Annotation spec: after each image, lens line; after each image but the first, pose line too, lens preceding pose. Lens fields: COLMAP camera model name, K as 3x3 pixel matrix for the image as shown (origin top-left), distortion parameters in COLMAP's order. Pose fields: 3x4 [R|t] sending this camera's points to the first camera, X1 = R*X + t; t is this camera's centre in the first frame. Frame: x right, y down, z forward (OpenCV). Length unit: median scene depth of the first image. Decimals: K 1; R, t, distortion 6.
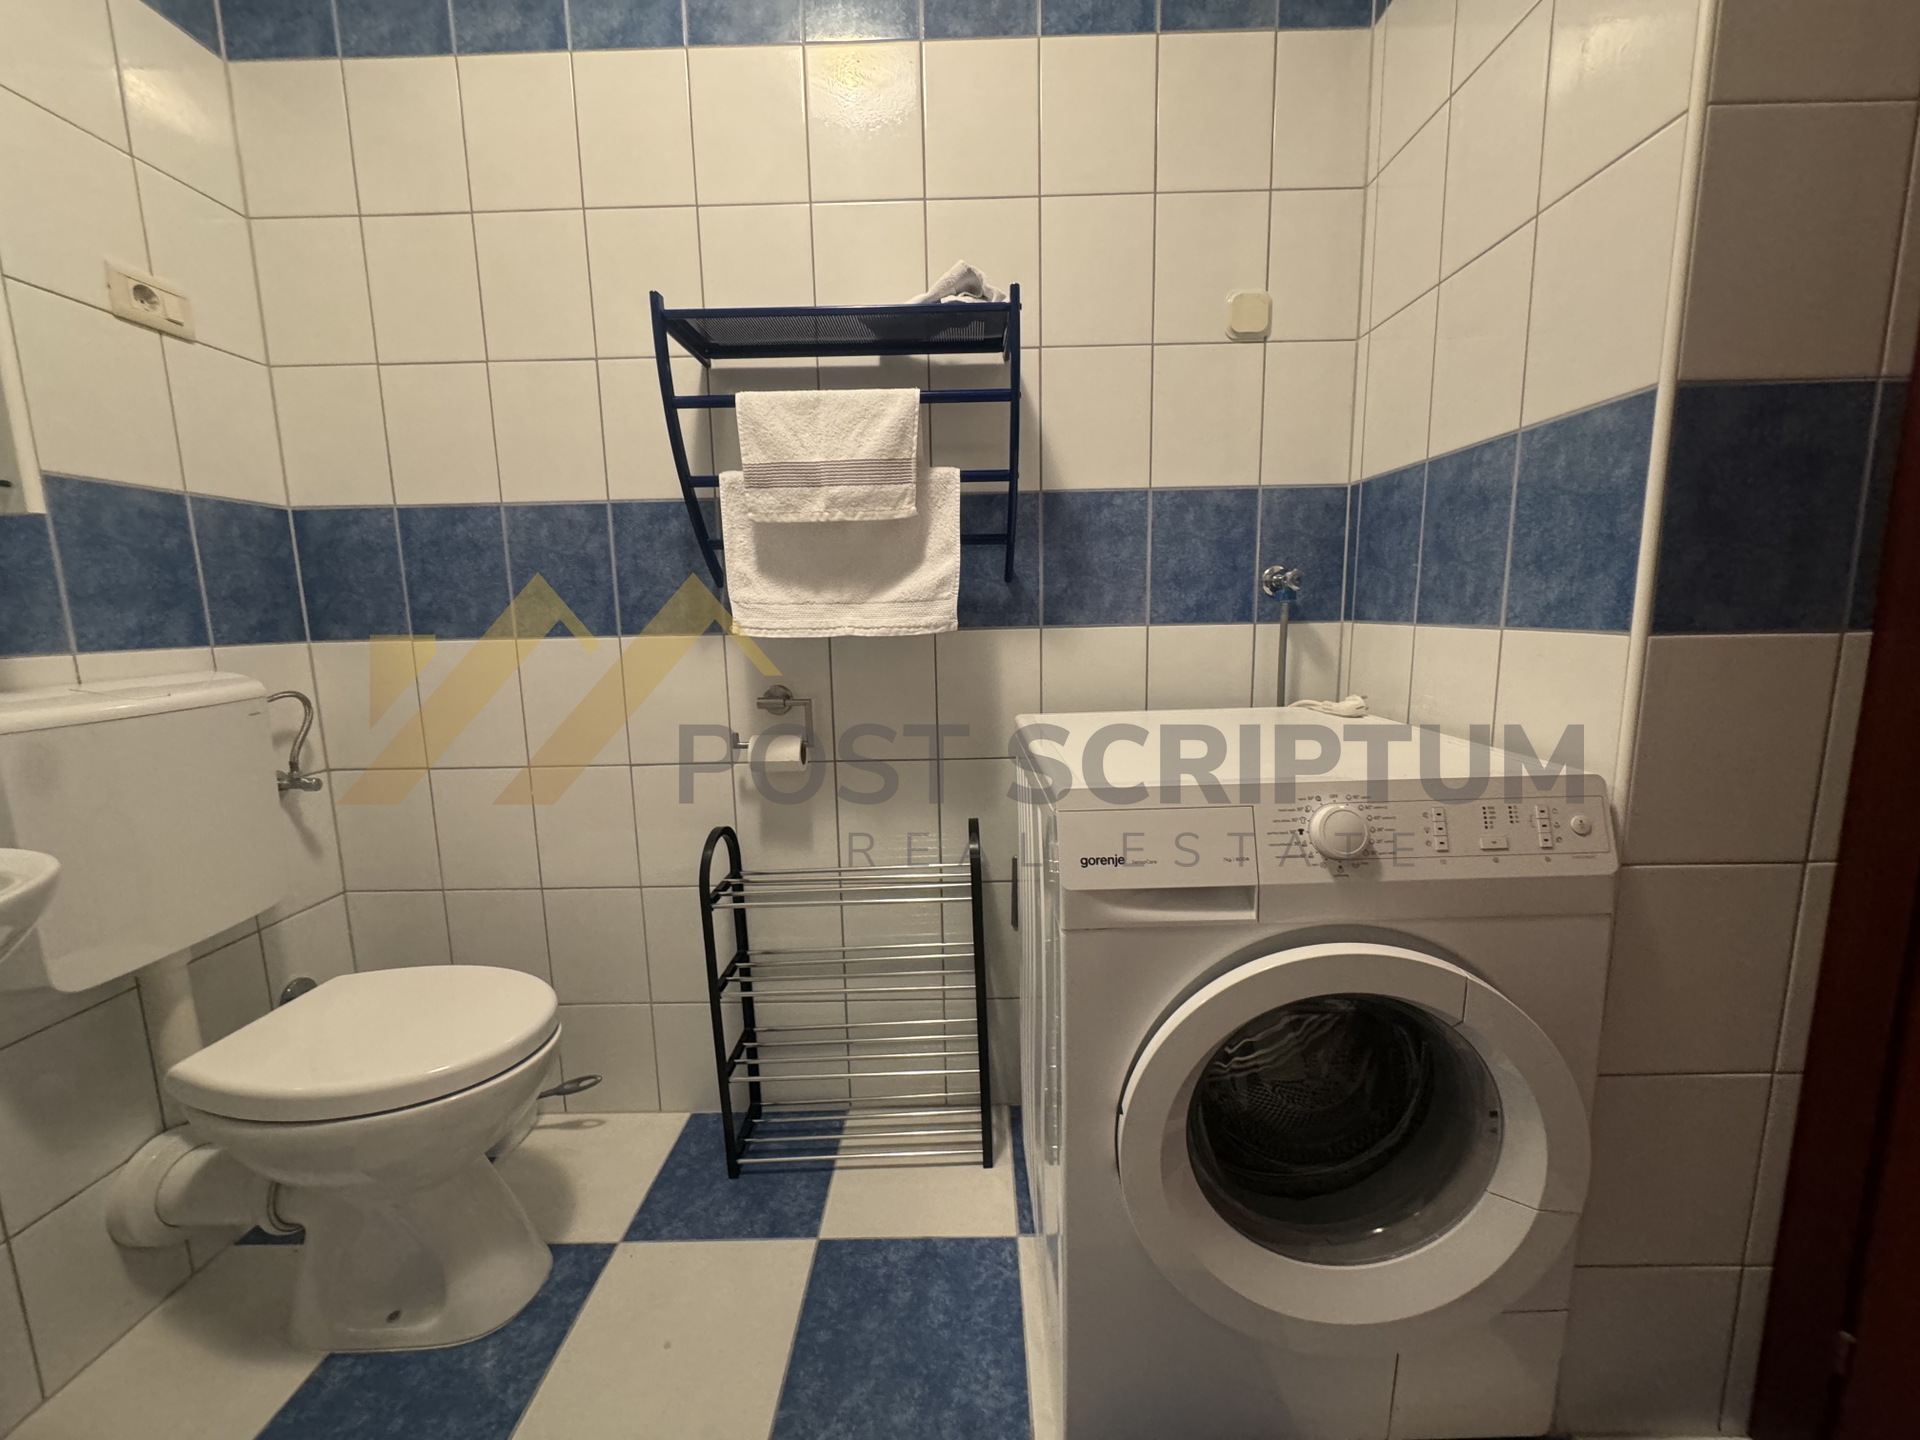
lens RADIAL K [[764.4, 0, 961.2], [0, 764.4, 724.4], [0, 0, 1]] dist [-0.002946, 0.000091]
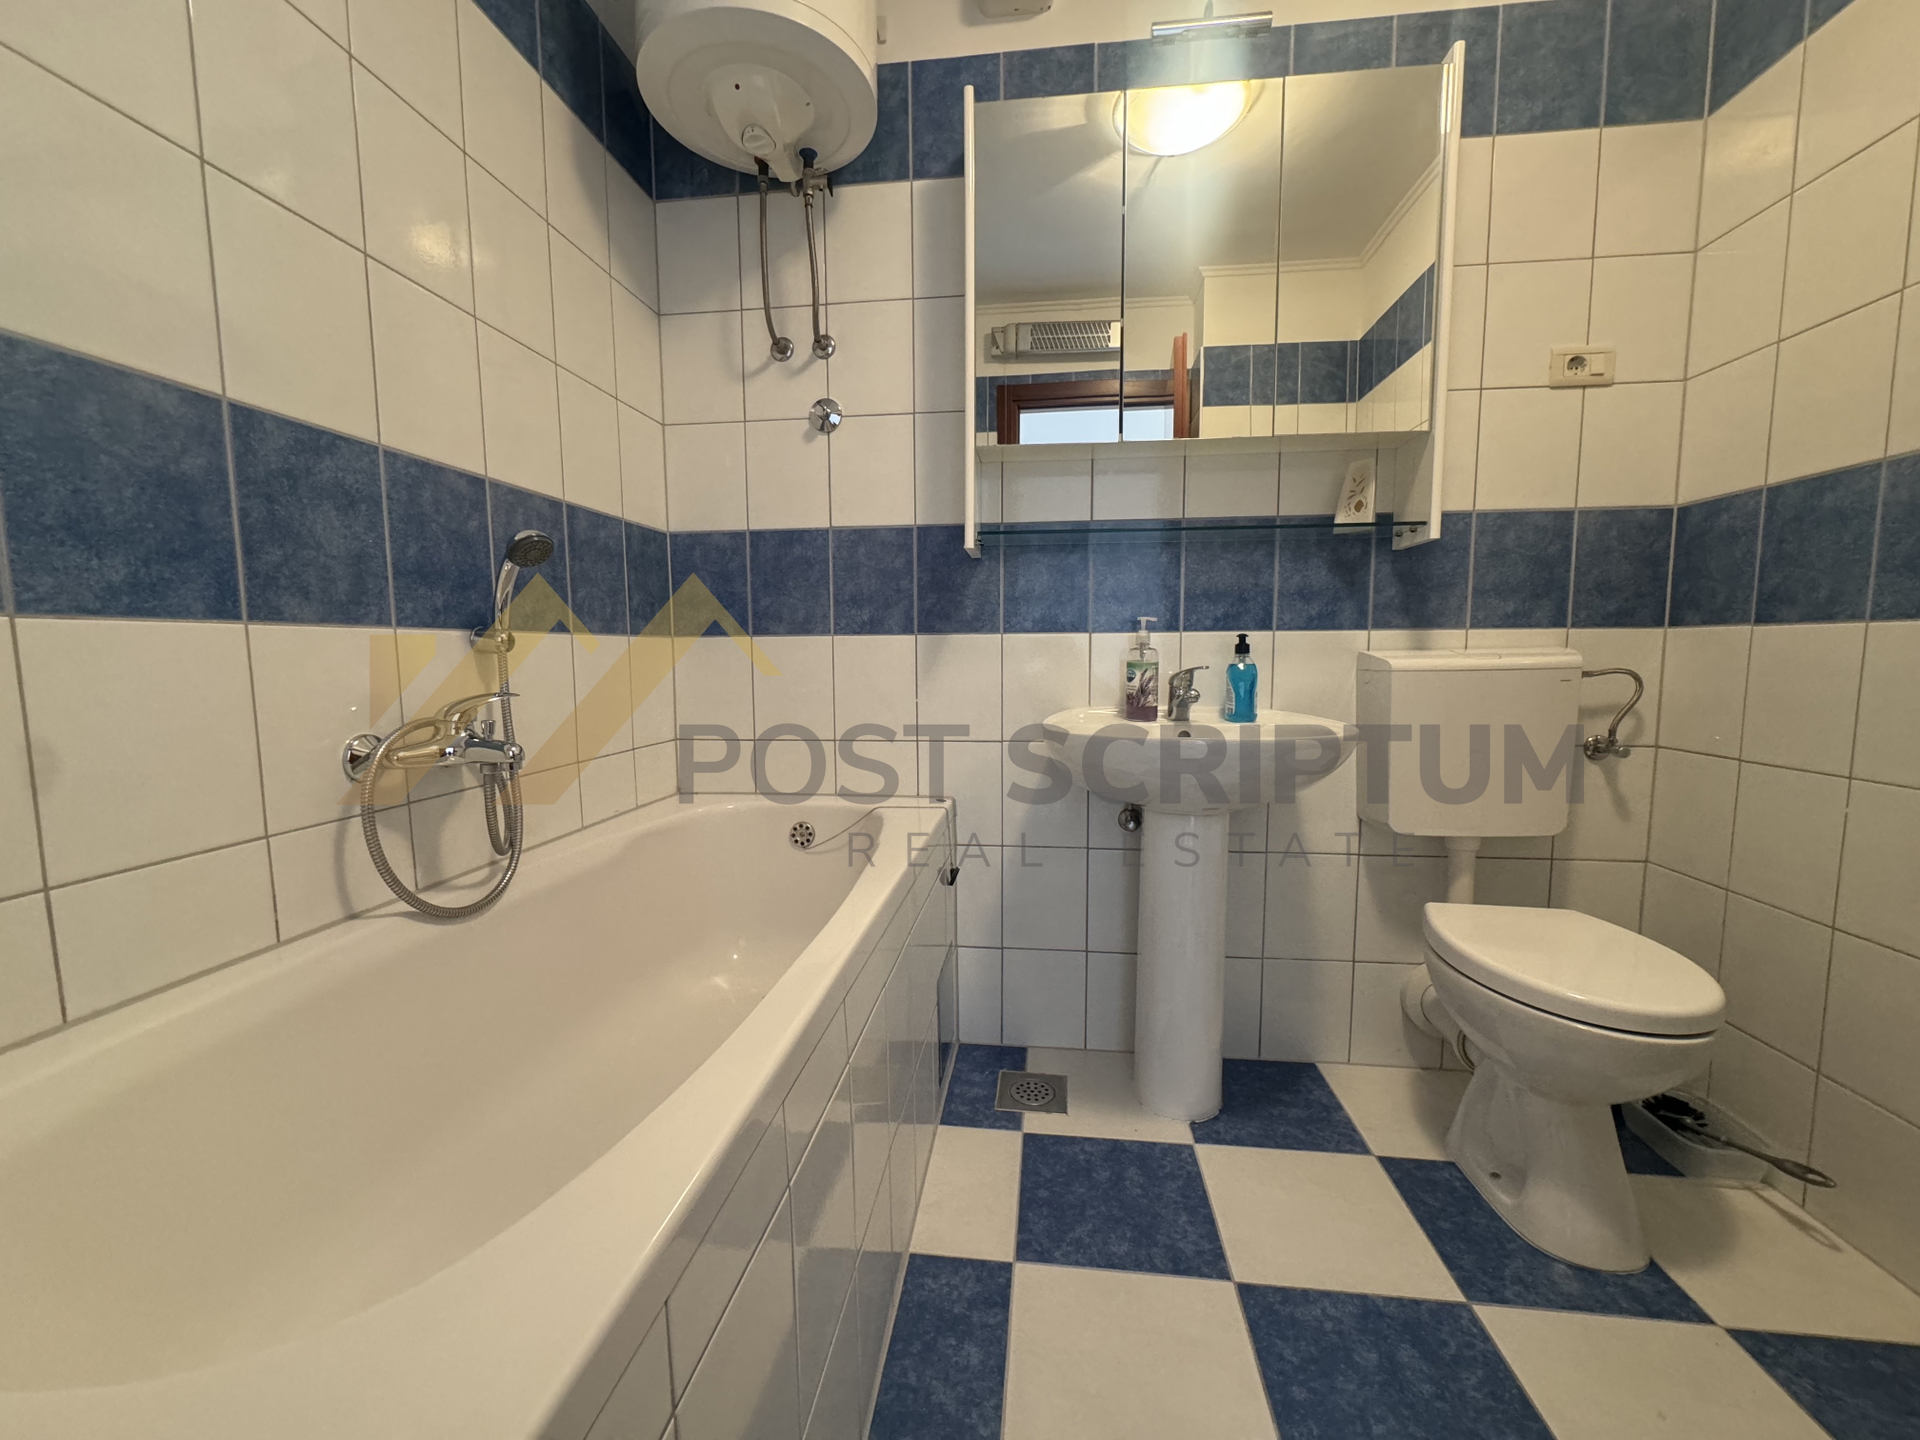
lens RADIAL K [[764.4, 0, 957.4], [0, 764.4, 723.8], [0, 0, 1]] dist [-0.002946, 0.000091]
pose [[-0.109210, 0.116690, -0.987146, 0.400742], [-0.141007, 0.981224, 0.131589, 0.030244], [0.983967, 0.153565, -0.090705, 0.139905]]
